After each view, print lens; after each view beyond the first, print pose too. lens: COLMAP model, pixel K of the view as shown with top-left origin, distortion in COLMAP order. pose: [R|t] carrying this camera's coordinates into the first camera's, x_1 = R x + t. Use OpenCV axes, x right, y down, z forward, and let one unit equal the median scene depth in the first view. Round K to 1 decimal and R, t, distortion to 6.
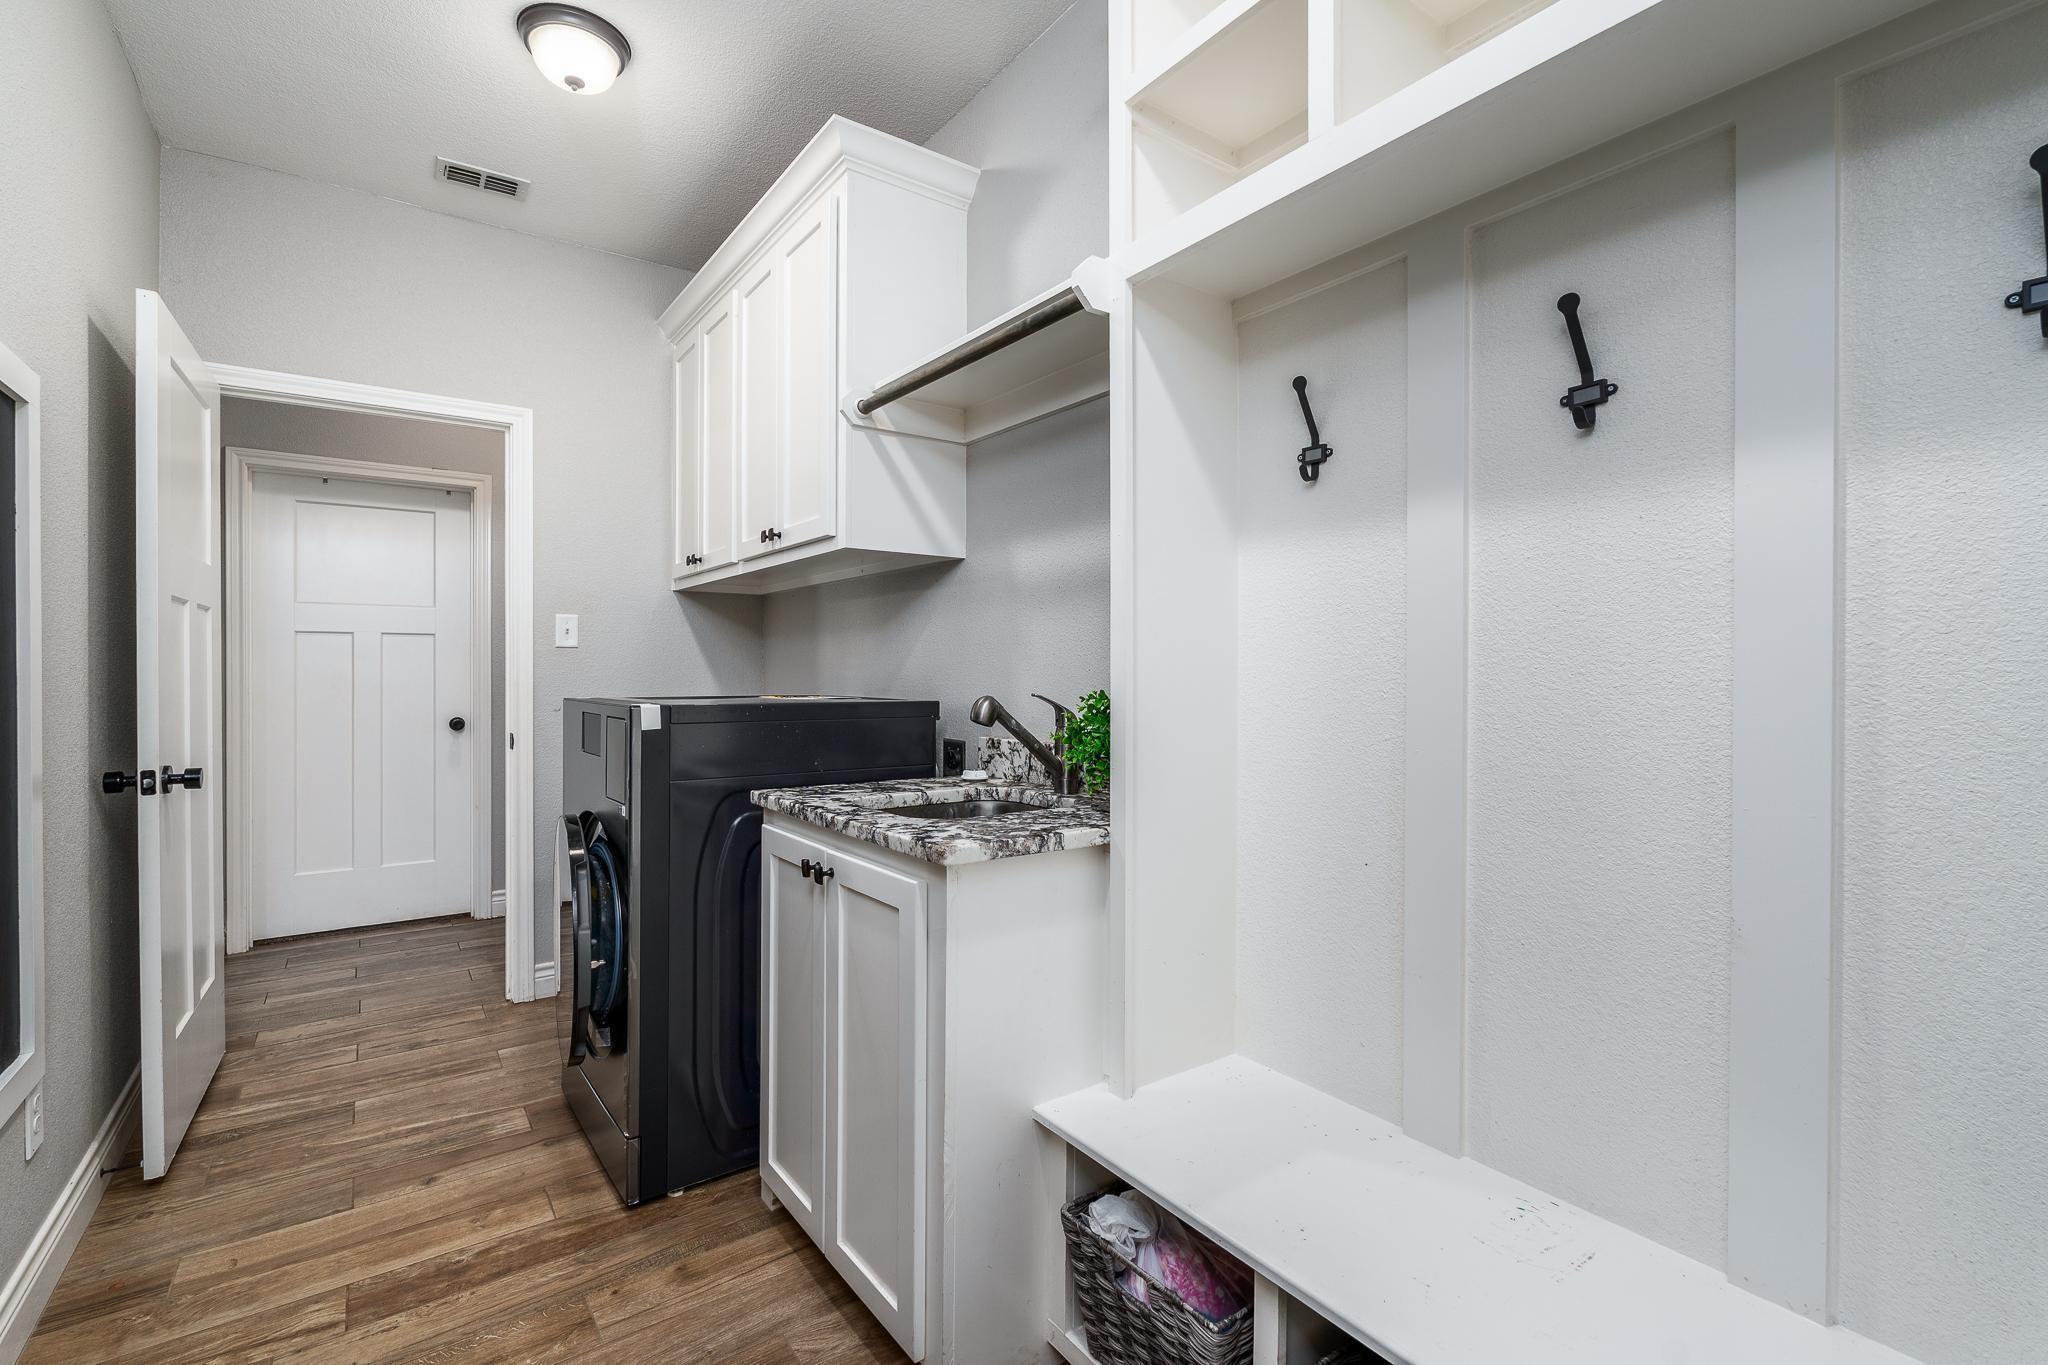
lens RADIAL K [[913.1, 0, 1007.9], [0, 913.1, 675.9], [0, 0, 1]] dist [-0.002091, 0.000018]
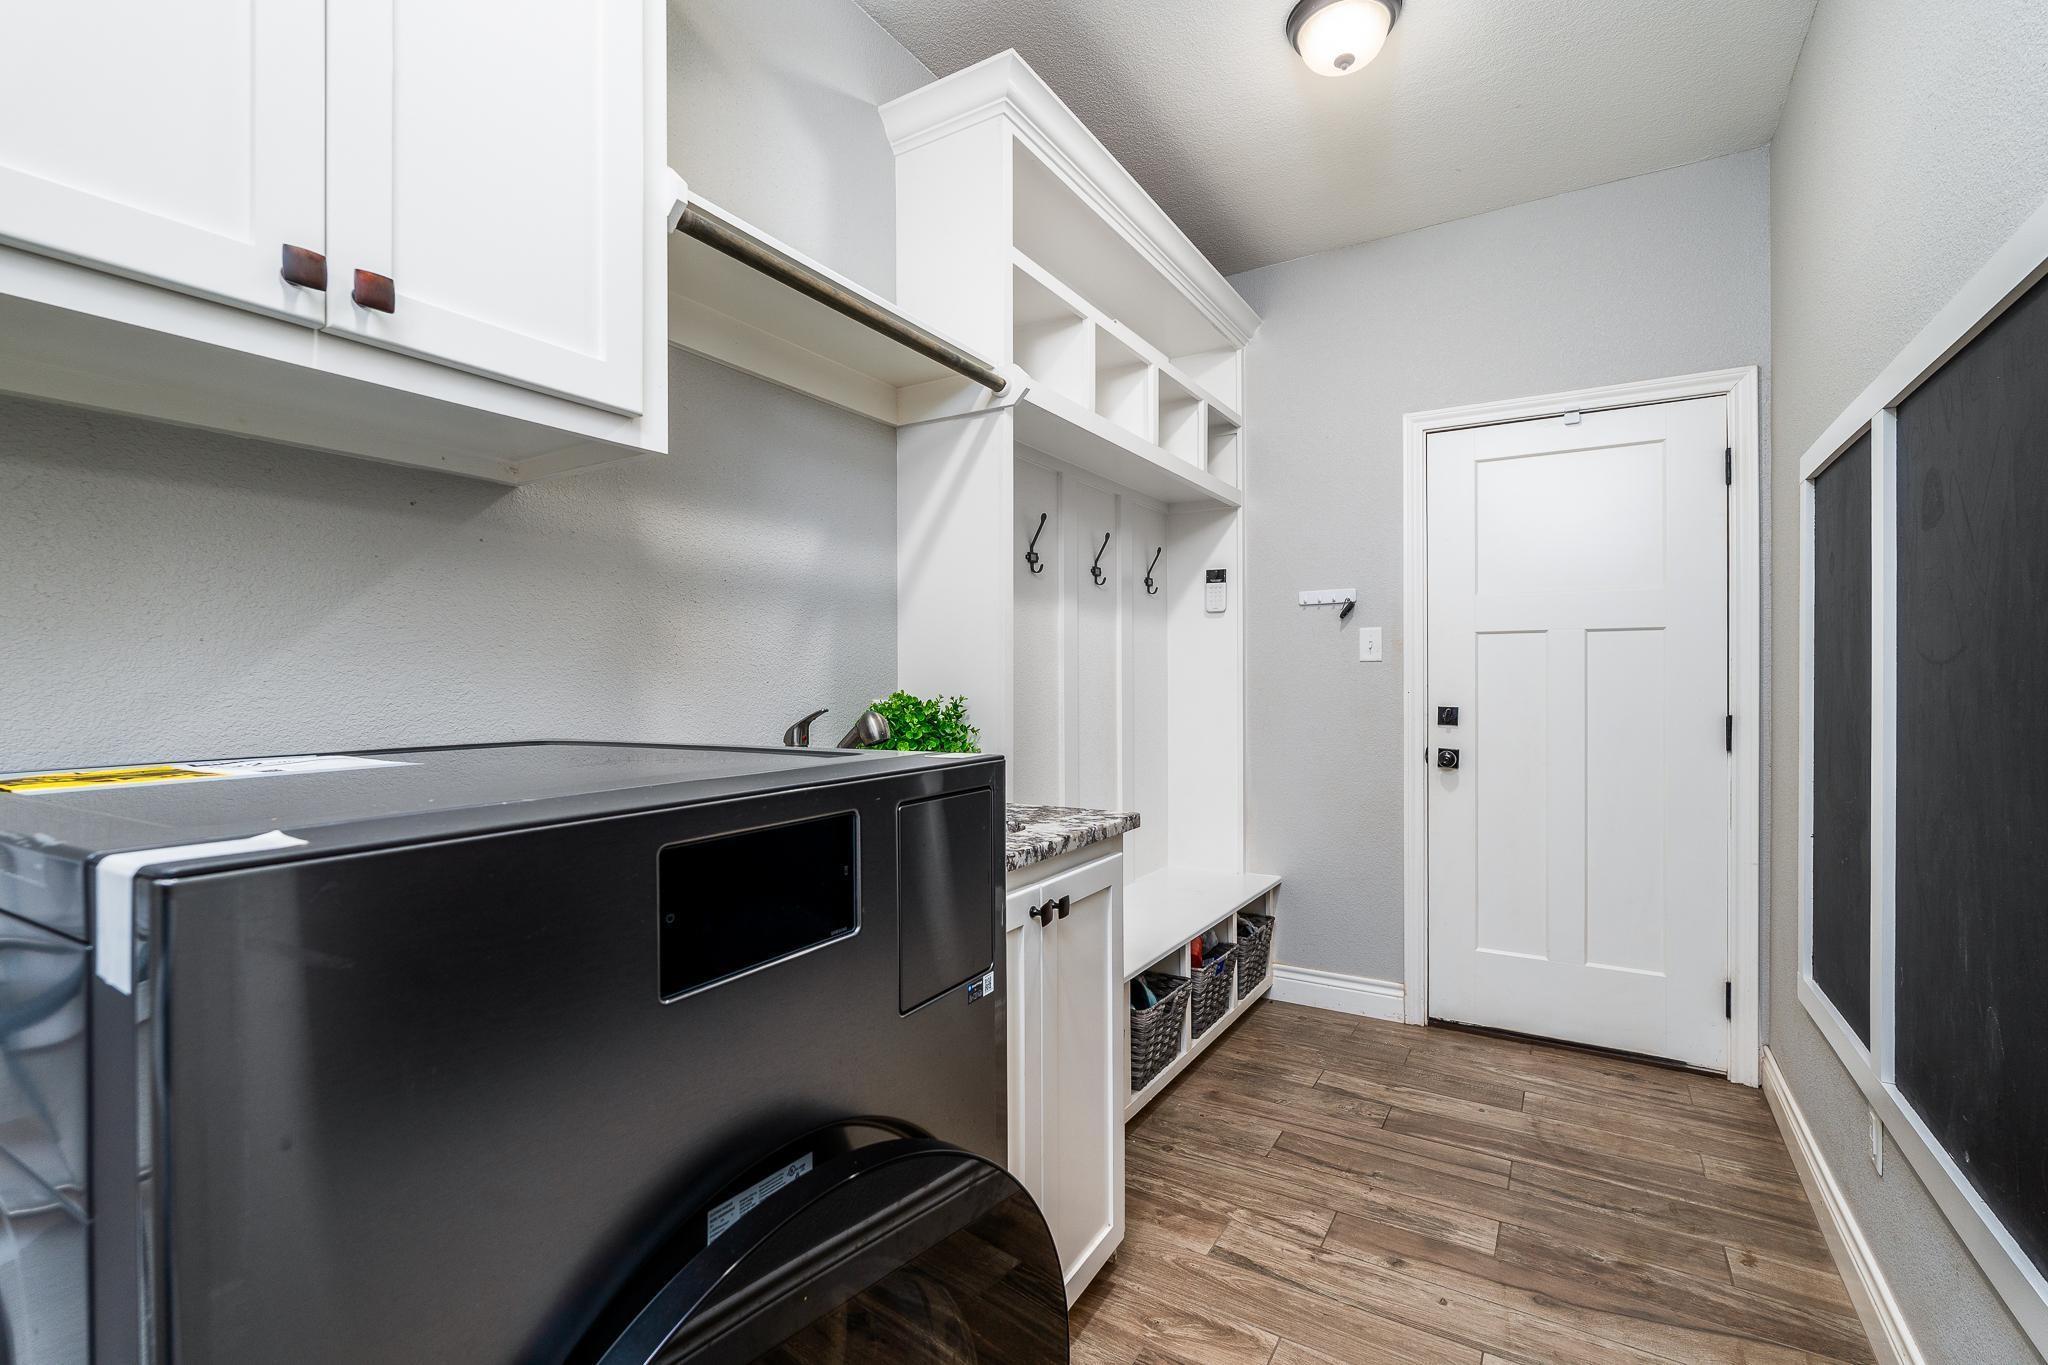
lens RADIAL K [[913.1, 0, 1020.4], [0, 913.1, 680.8], [0, 0, 1]] dist [-0.002091, 0.000018]
pose [[-0.393964, 0.001198, 0.919125, -0.942780], [0.007542, 0.999970, 0.001929, -0.009133], [-0.919095, 0.007692, -0.393961, 1.281680]]
